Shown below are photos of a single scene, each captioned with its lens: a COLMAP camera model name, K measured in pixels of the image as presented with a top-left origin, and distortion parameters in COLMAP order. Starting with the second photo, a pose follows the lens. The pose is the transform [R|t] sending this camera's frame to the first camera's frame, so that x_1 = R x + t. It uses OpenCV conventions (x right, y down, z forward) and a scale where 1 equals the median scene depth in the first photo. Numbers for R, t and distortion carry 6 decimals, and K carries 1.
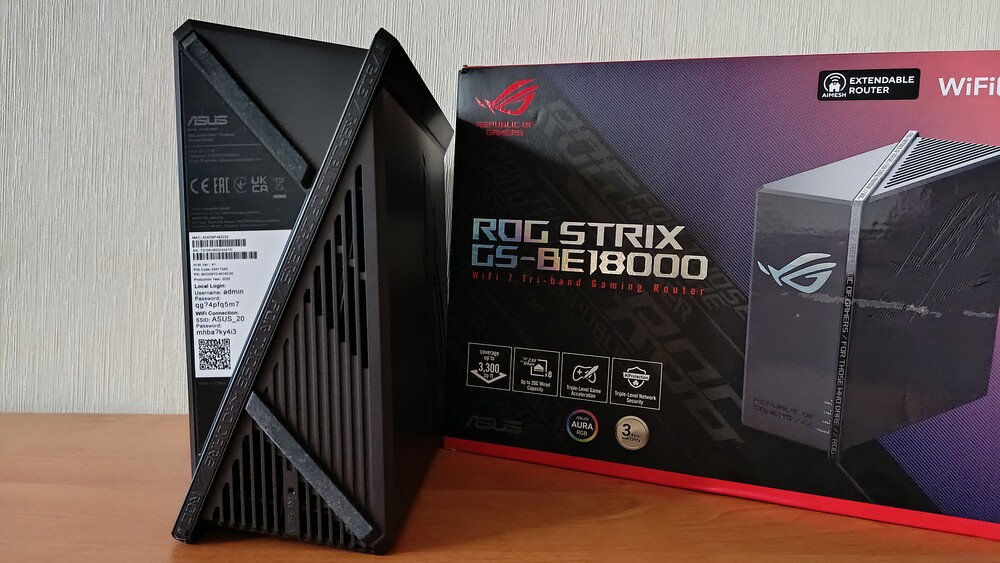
lens RADIAL K [[716.0, 0, 491.3], [0, 716.0, 280.8], [0, 0, 1]] dist [0.057337, -0.098682]
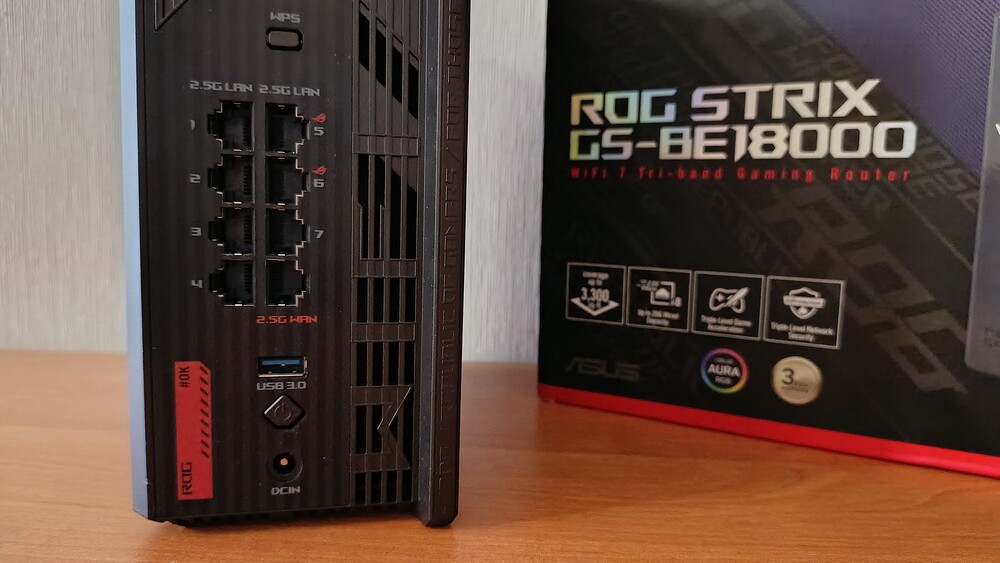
lens RADIAL K [[731.9, 0, 482.2], [0, 731.9, 285.3], [0, 0, 1]] dist [0.006583, -0.060515]
pose [[0.984009, -0.009627, -0.177861, 0.018056], [0.020413, 0.998055, 0.058908, 0.066931], [0.176948, -0.061597, 0.982291, 0.232856]]
